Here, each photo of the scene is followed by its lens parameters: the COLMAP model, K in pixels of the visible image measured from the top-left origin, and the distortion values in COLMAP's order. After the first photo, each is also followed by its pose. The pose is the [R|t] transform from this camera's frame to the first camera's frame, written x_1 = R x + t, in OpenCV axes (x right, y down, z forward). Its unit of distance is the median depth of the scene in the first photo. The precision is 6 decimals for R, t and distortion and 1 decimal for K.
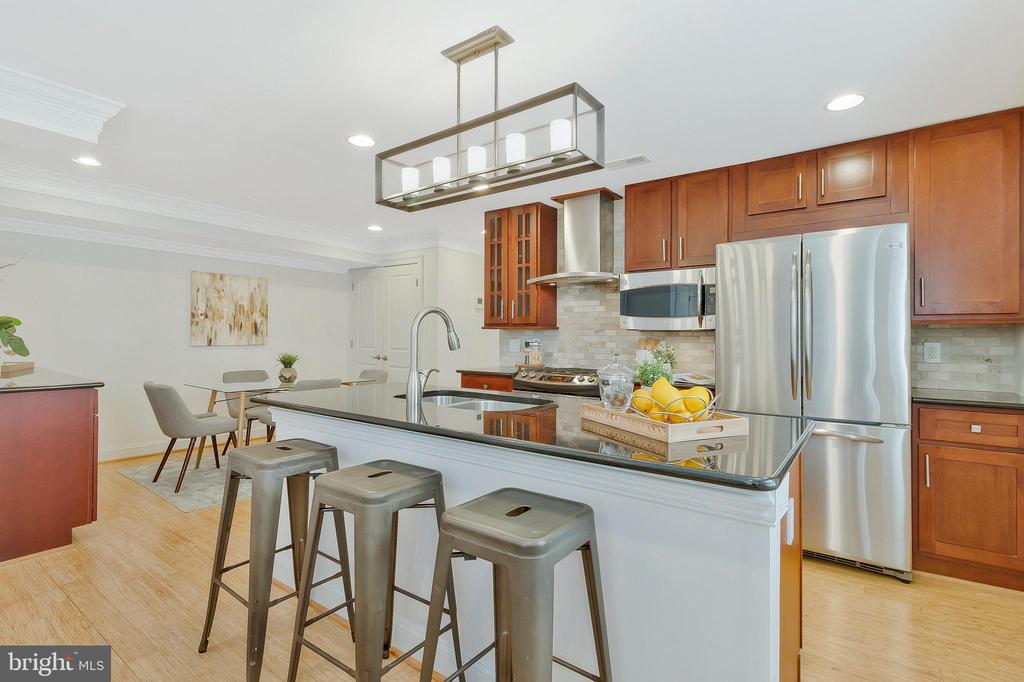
lens RADIAL K [[479.2, 0, 512.0], [0, 479.2, 341.0], [0, 0, 1]] dist [-0.004072, 0.000399]
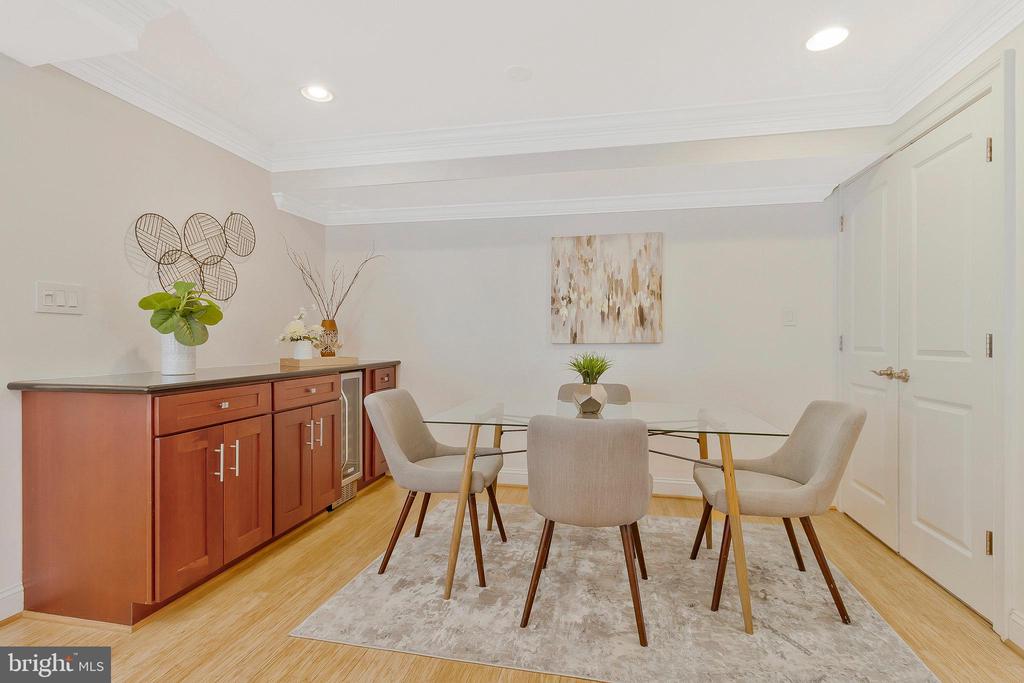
lens RADIAL K [[479.2, 0, 512.0], [0, 479.2, 341.5], [0, 0, 1]] dist [-0.004072, 0.000399]
pose [[0.420093, -0.007434, -0.907451, -0.053906], [-0.005454, 0.999928, -0.010716, 0.017629], [0.907465, 0.009451, 0.420022, 0.735867]]
